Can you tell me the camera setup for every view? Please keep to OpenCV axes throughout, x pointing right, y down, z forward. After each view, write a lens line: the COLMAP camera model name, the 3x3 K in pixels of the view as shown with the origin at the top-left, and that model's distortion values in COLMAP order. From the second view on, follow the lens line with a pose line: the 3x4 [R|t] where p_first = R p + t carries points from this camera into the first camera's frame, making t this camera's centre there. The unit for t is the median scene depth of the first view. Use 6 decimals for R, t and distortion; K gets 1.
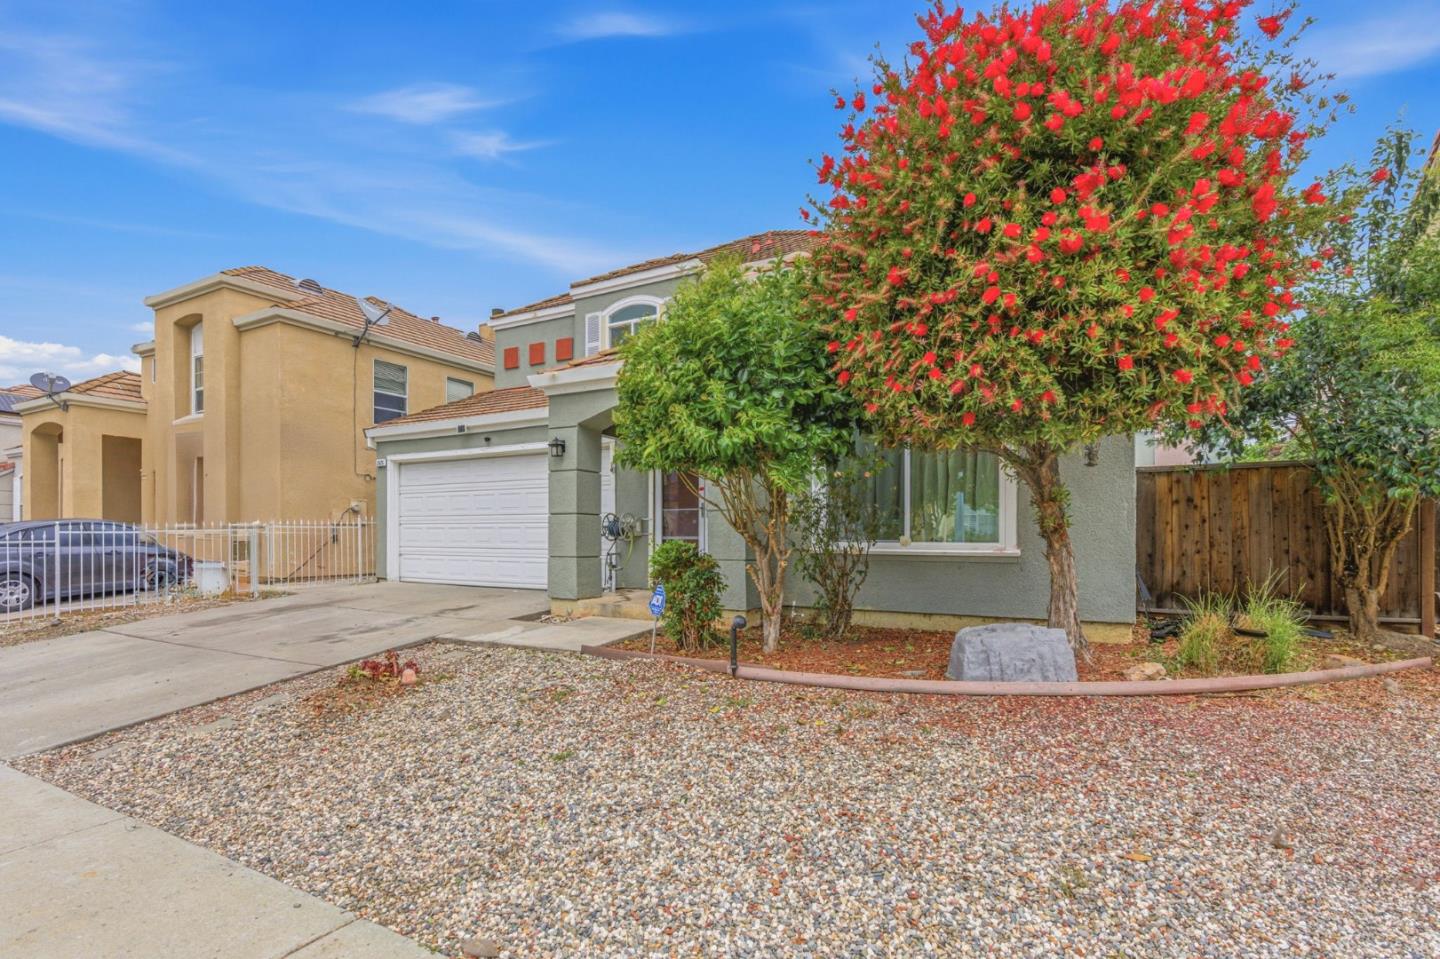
lens RADIAL K [[701.5, 0, 714.0], [0, 701.5, 543.1], [0, 0, 1]] dist [-0.010221, 0.001714]
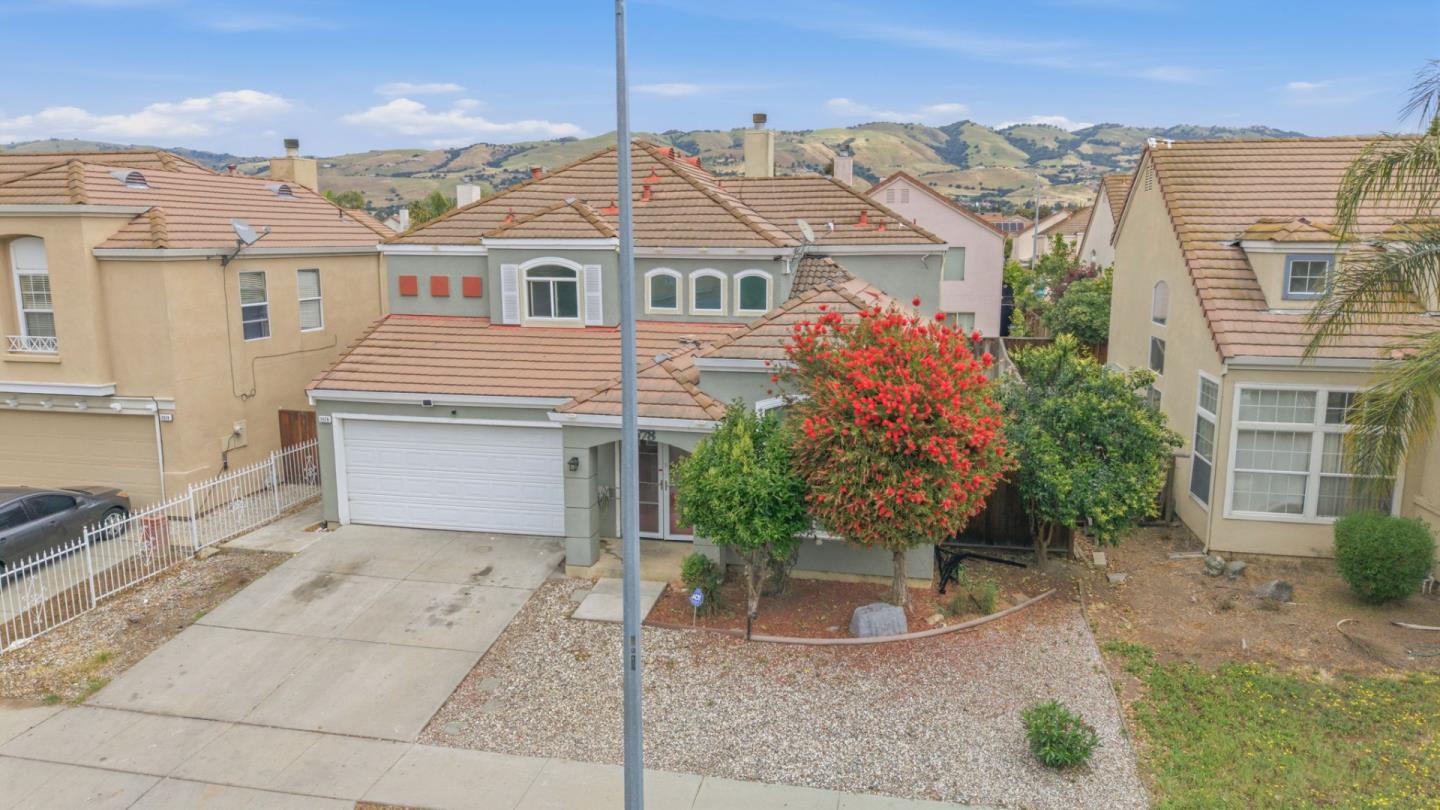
lens RADIAL K [[964.9, 0, 722.3], [0, 964.9, 402.5], [0, 0, 1]] dist [0.021914, -0.023696]
pose [[0.950850, -0.053329, 0.305026, -0.676810], [0.004305, 0.987240, 0.159181, -0.731980], [-0.309623, -0.150044, 0.938946, -1.150118]]
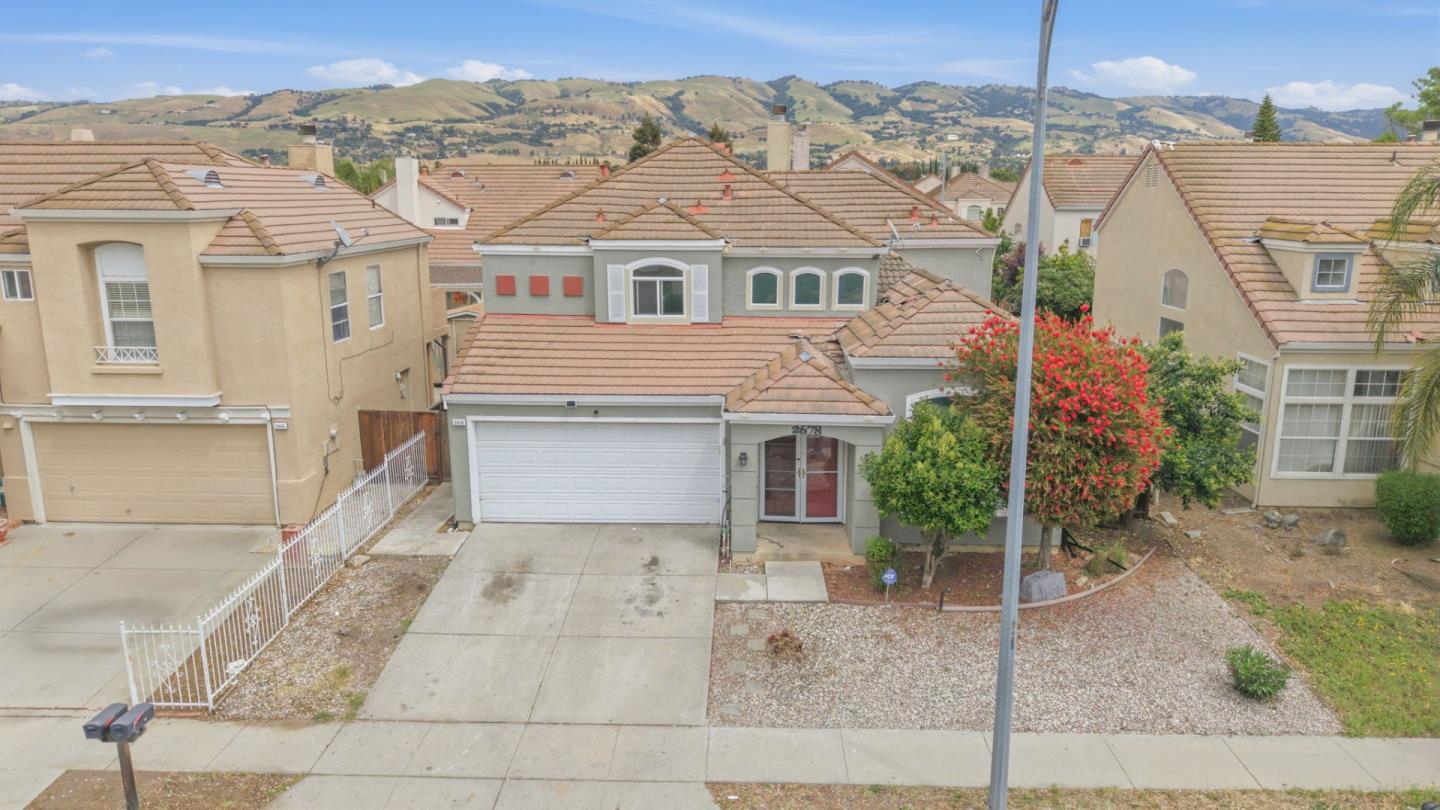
lens RADIAL K [[964.9, 0, 721.1], [0, 964.9, 402.1], [0, 0, 1]] dist [0.021914, -0.023696]
pose [[0.884807, -0.100463, 0.455000, -1.557601], [0.005936, 0.978832, 0.204581, -0.886435], [-0.465921, -0.178313, 0.866673, -0.982663]]
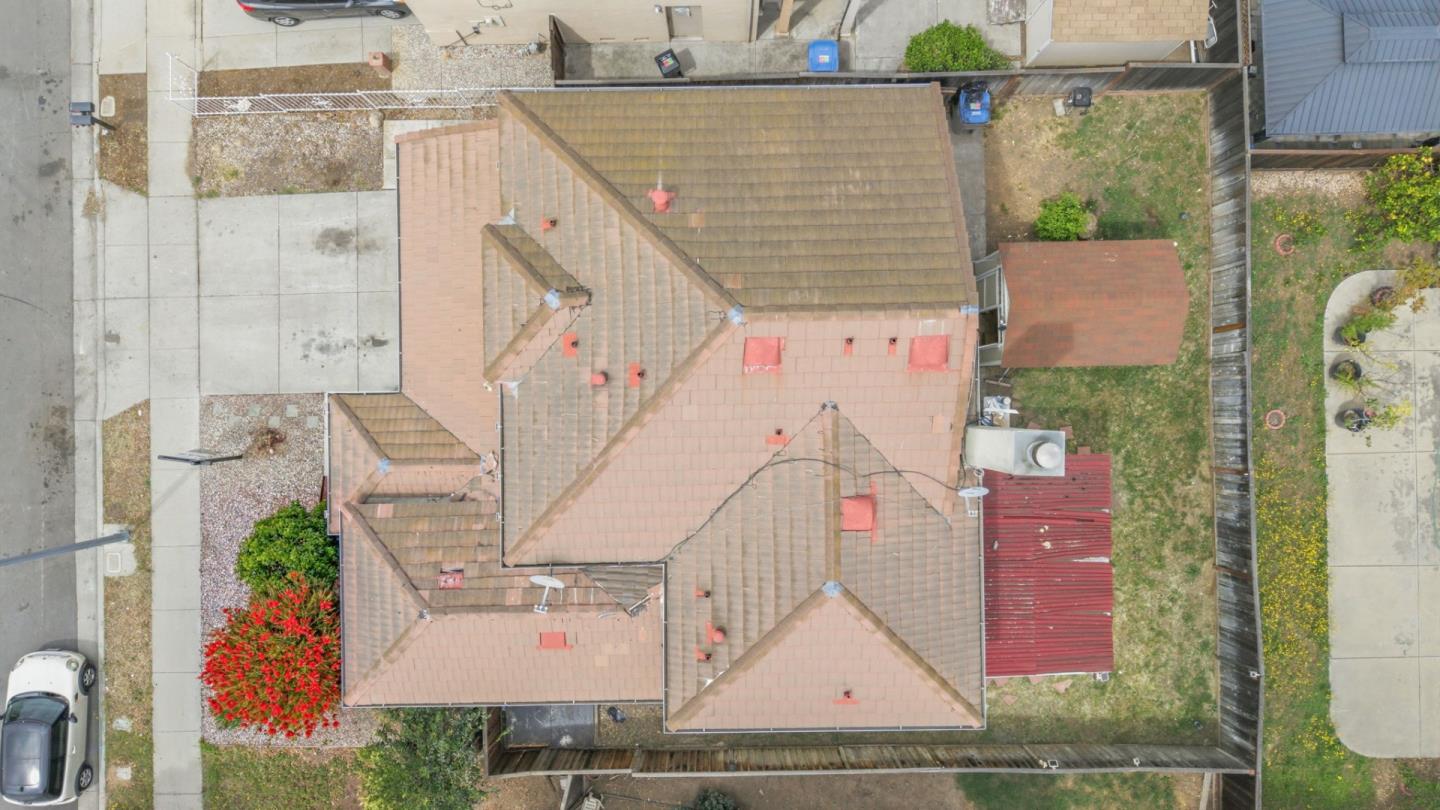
lens RADIAL K [[964.9, 0, 722.3], [0, 964.9, 404.8], [0, 0, 1]] dist [0.021914, -0.023696]
pose [[0.511988, 0.858974, -0.005683, 0.383814], [-0.005799, 0.010072, 0.999932, -3.570767], [0.858973, -0.511921, 0.010138, 2.400386]]
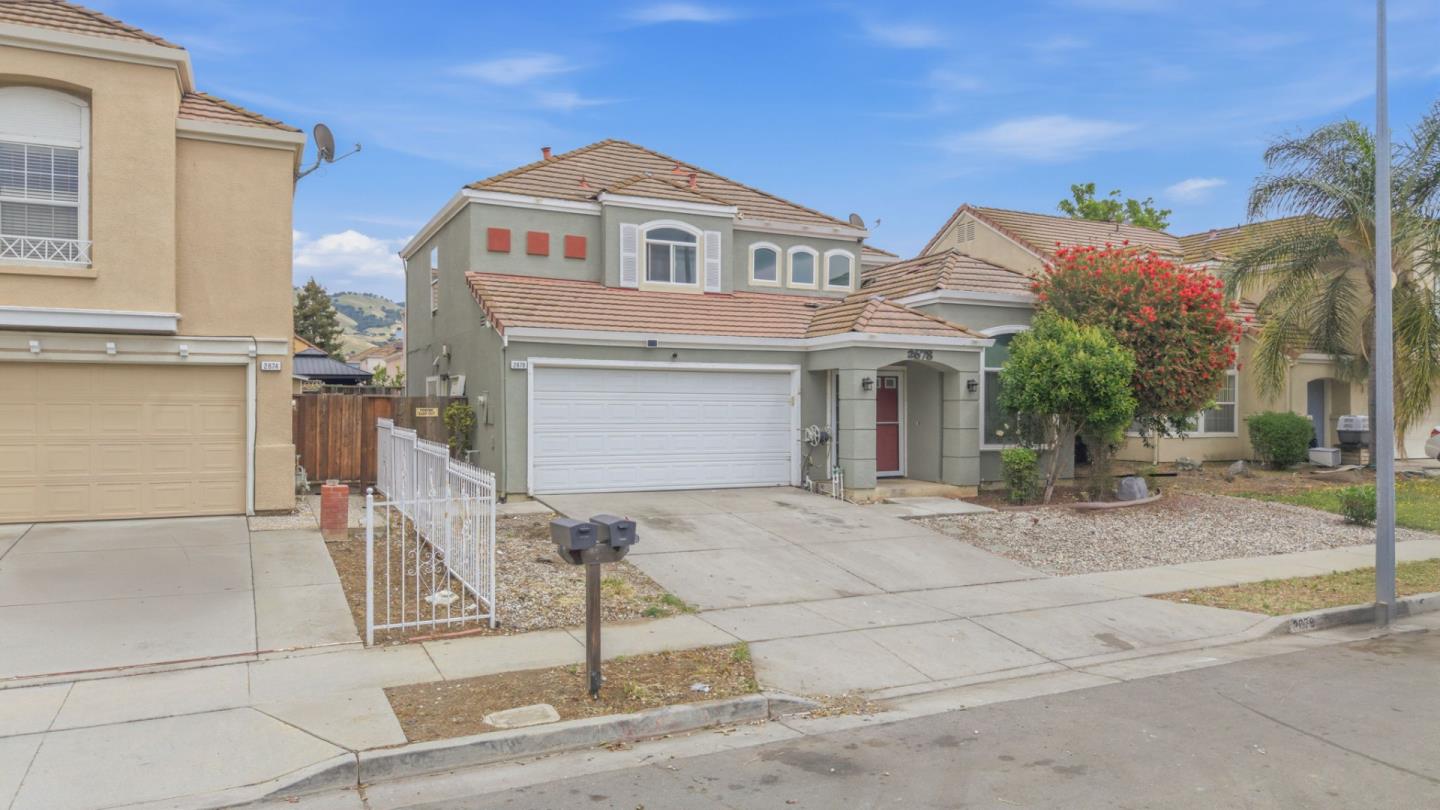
lens RADIAL K [[964.9, 0, 721.6], [0, 964.9, 400.8], [0, 0, 1]] dist [0.021914, -0.023696]
pose [[0.558508, 0.005528, 0.829480, -2.635433], [0.004224, 0.999946, -0.009508, -0.109709], [-0.829488, 0.008814, 0.558455, 0.190187]]
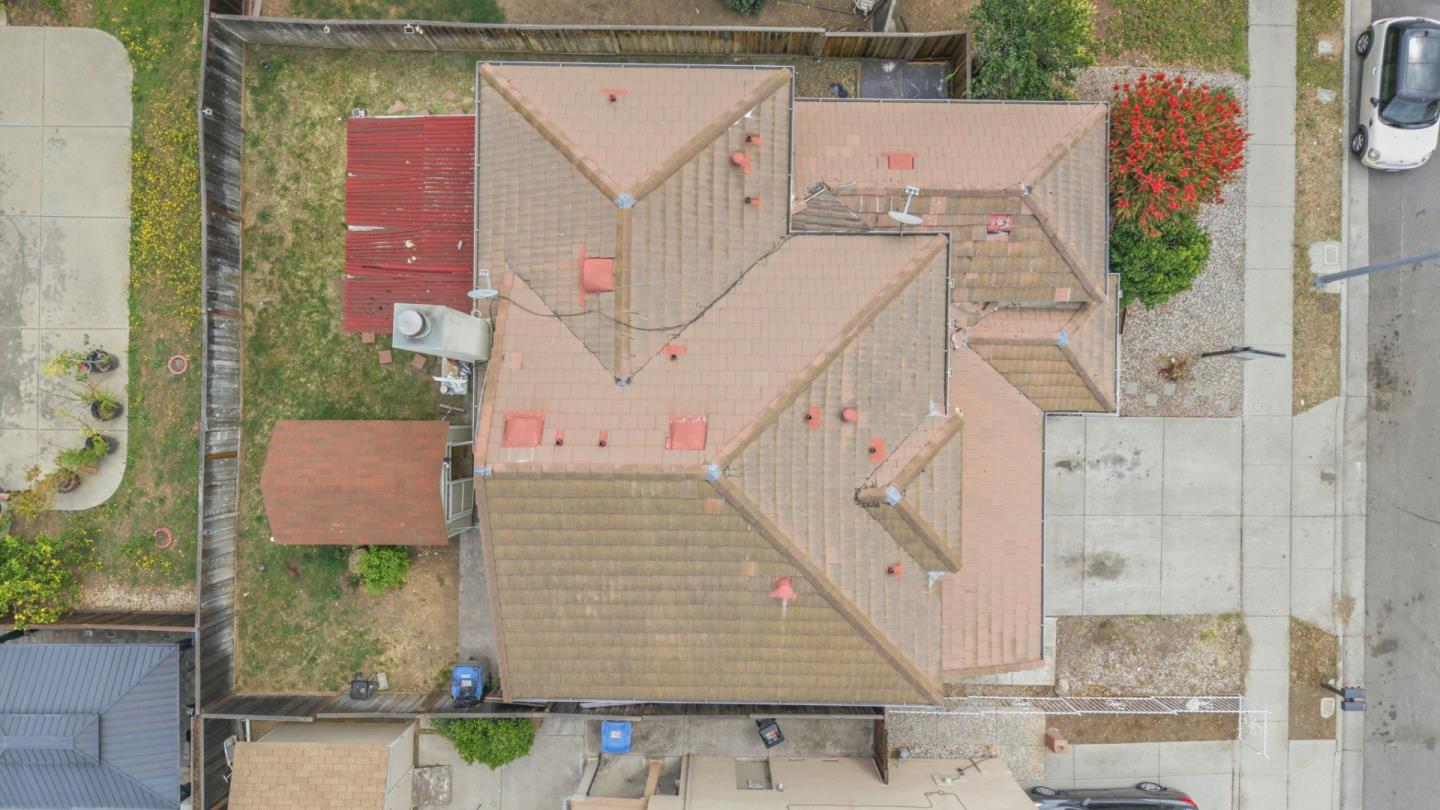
lens RADIAL K [[964.9, 0, 720.5], [0, 964.9, 404.3], [0, 0, 1]] dist [0.021914, -0.023696]
pose [[-0.488812, -0.872386, 0.002263, 0.330327], [0.003987, 0.000360, 0.999992, -3.603652], [-0.872380, 0.488817, 0.003302, 2.462267]]
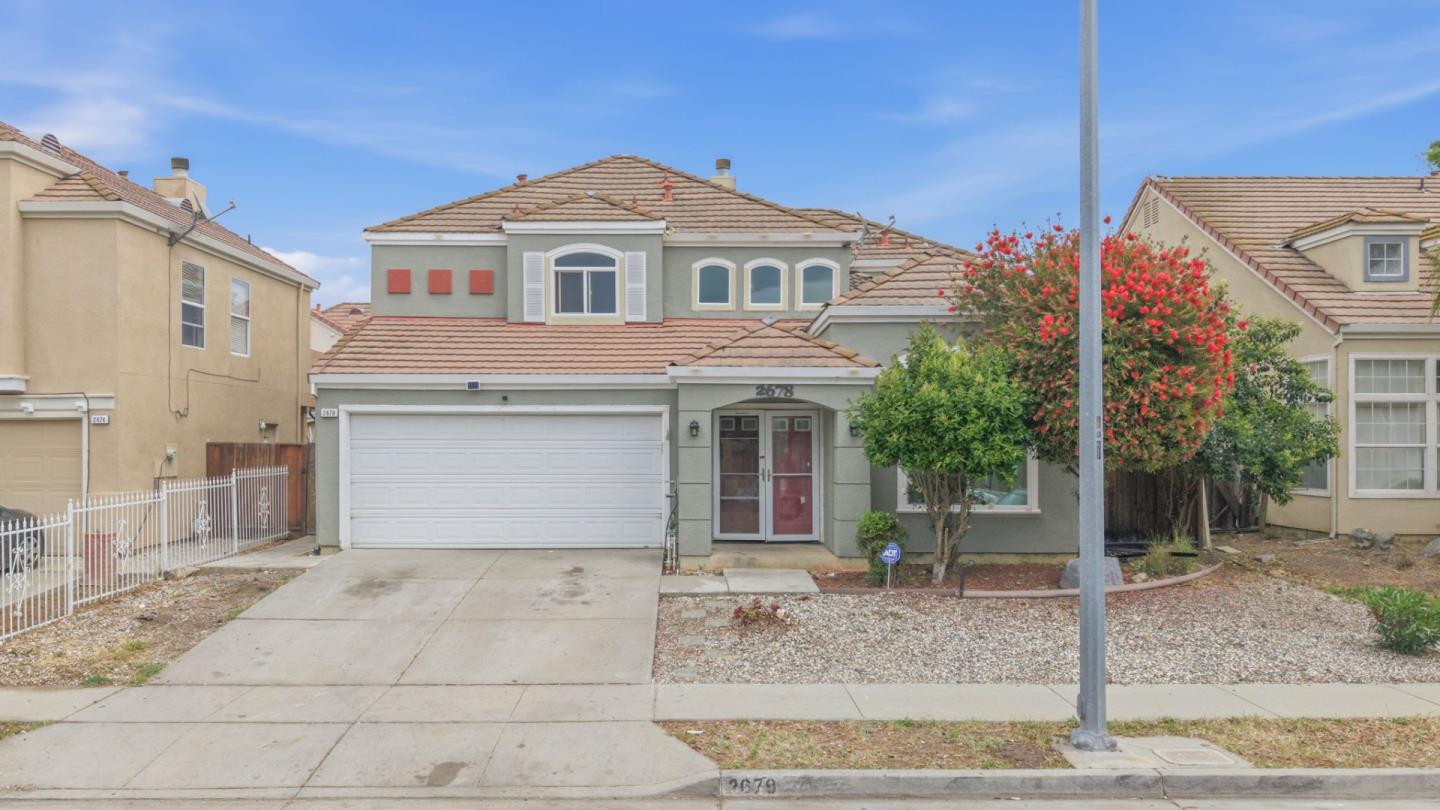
lens RADIAL K [[1071.9, 0, 676.3], [0, 1071.9, 434.3], [0, 0, 1]] dist [0.017202, -0.014002]
pose [[0.872190, -0.000318, 0.489166, -1.465451], [0.006197, 0.999927, -0.010399, -0.140055], [-0.489127, 0.012101, 0.872129, -0.717904]]
